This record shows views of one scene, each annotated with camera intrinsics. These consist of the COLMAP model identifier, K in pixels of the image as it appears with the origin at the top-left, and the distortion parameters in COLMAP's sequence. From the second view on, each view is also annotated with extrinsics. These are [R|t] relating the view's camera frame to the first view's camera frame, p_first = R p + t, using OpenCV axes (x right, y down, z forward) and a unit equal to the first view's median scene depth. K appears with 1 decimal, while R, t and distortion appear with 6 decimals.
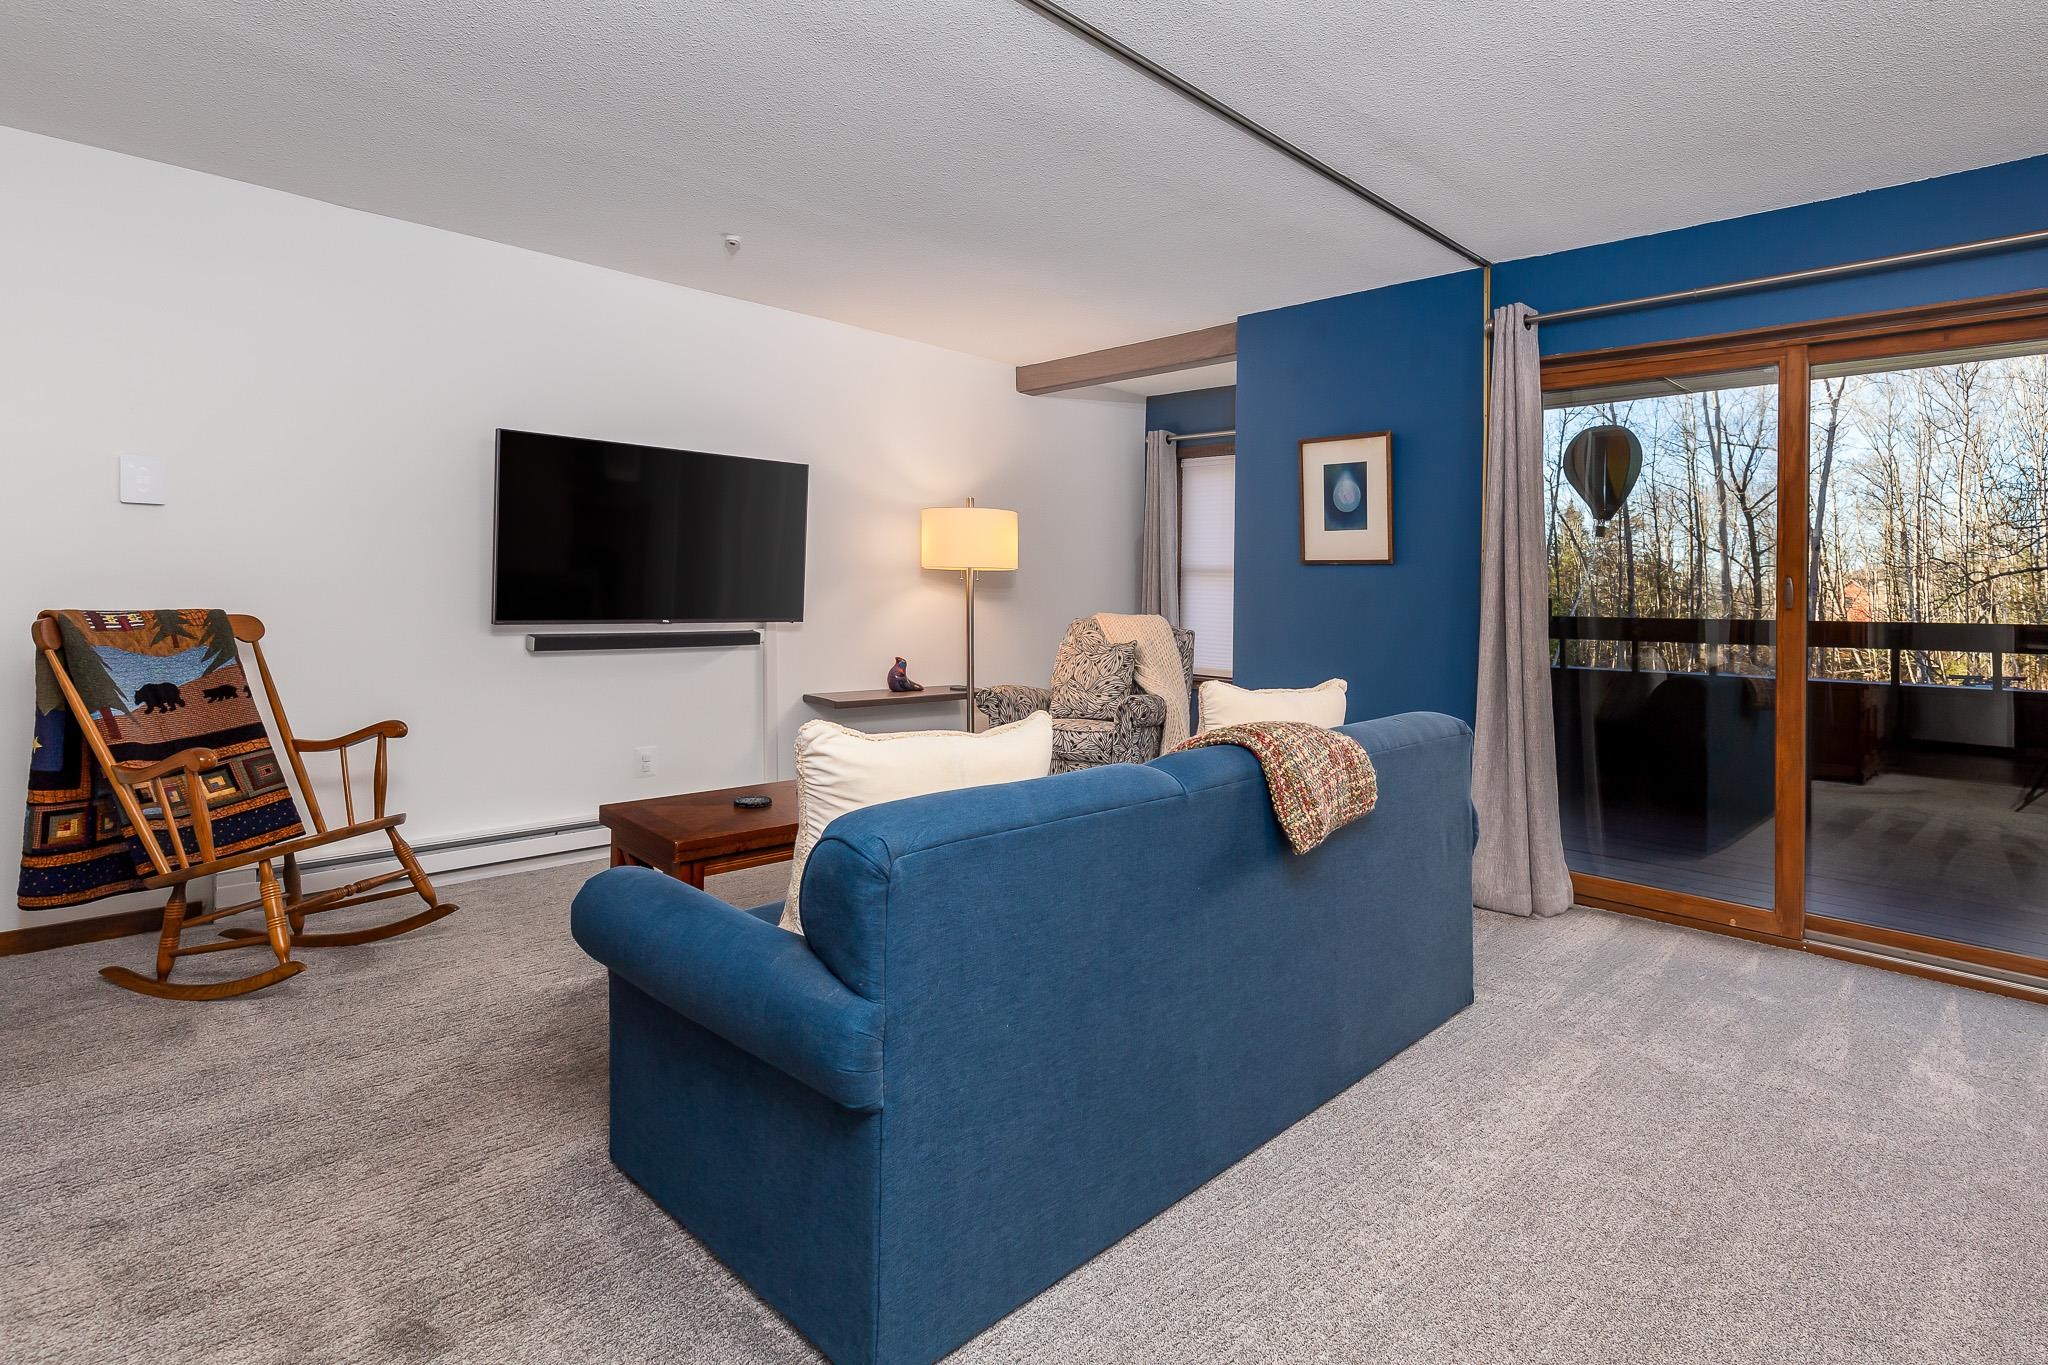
lens RADIAL K [[1032.2, 0, 1149.5], [0, 1032.2, 565.2], [0, 0, 1]] dist [0.000477, -0.000278]
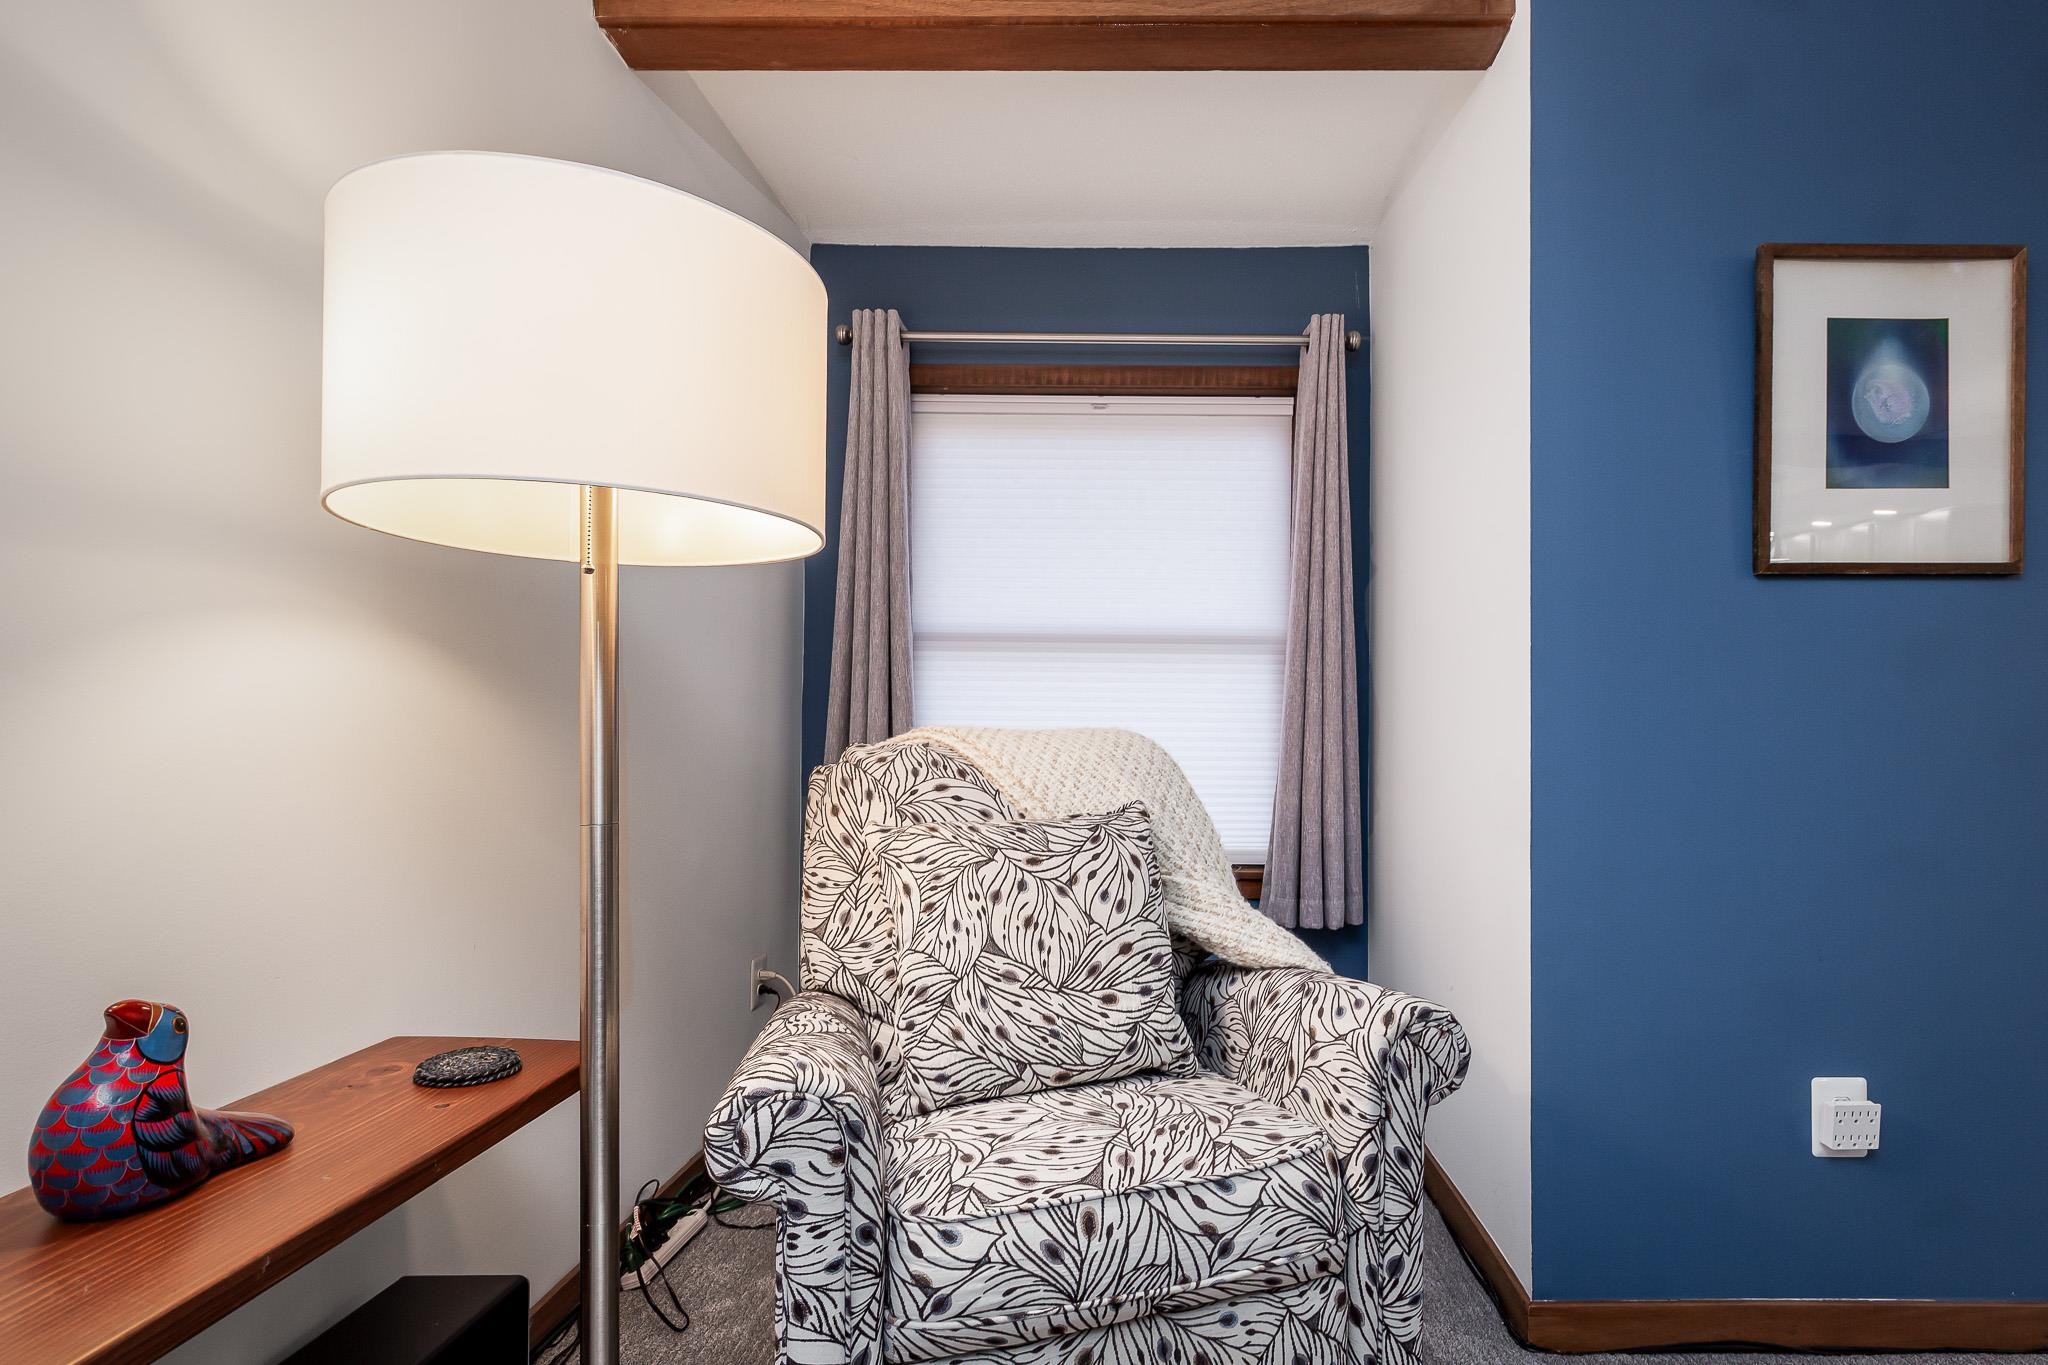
lens RADIAL K [[993.8, 0, 1155.7], [0, 993.8, 673.5], [0, 0, 1]] dist [0.010332, -0.000364]
pose [[0.744936, 0.014260, 0.666983, -0.362439], [-0.002828, 0.999830, -0.018217, 0.059551], [-0.667129, 0.011684, 0.744850, 1.213293]]
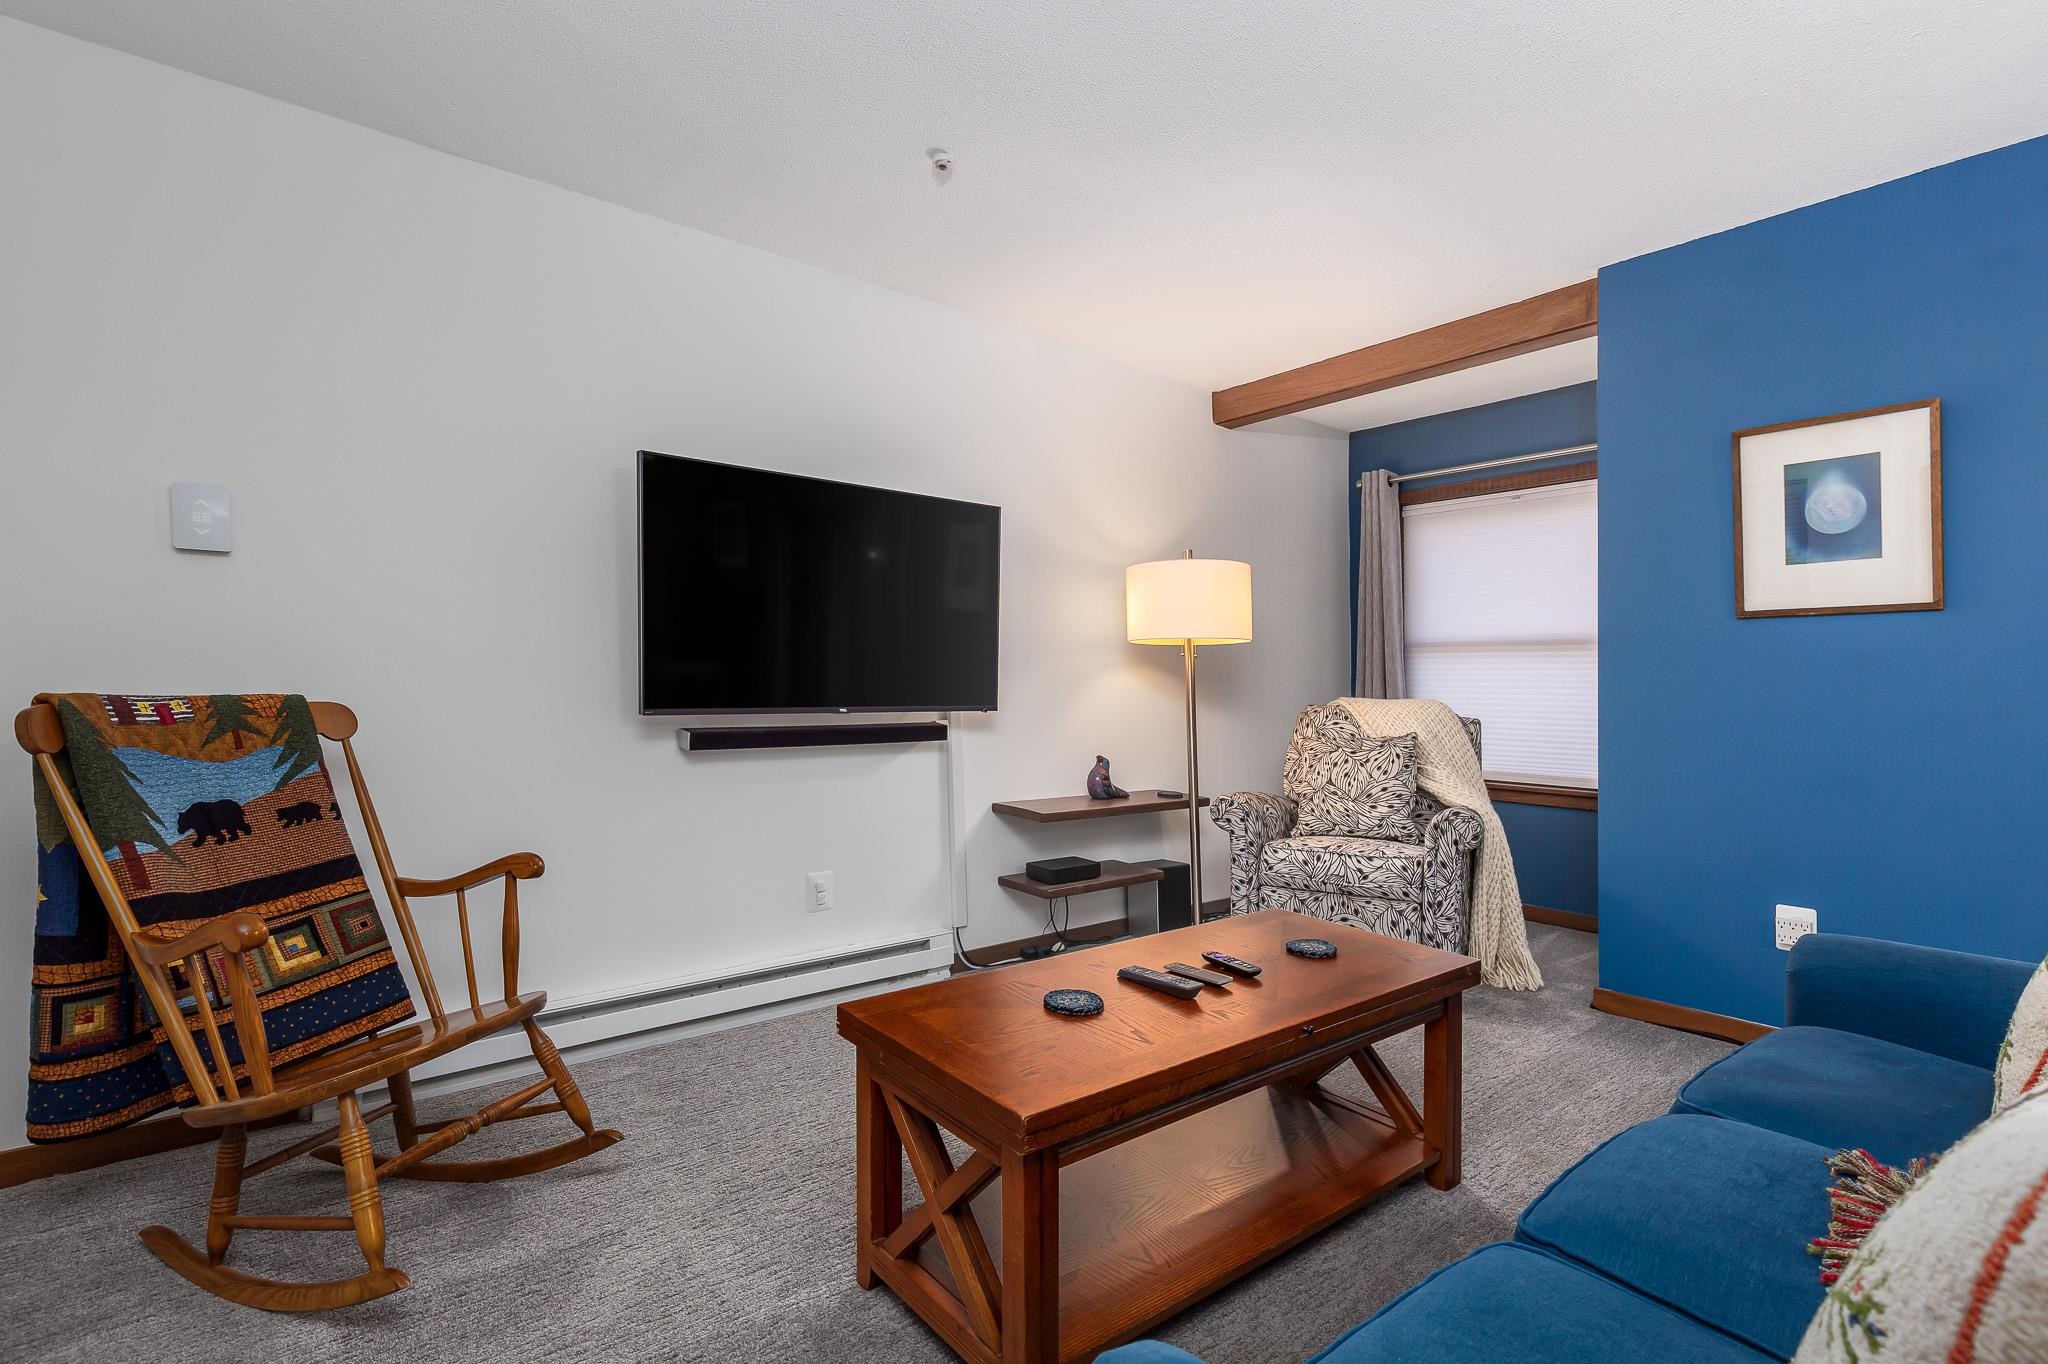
lens RADIAL K [[978.9, 0, 1010.8], [0, 978.9, 690.6], [0, 0, 1]] dist [0.002476, 0.000121]
pose [[0.987283, -0.013270, -0.158416, -0.305138], [0.017490, 0.999528, 0.025275, 0.031103], [0.158006, -0.027724, 0.987049, 0.405590]]
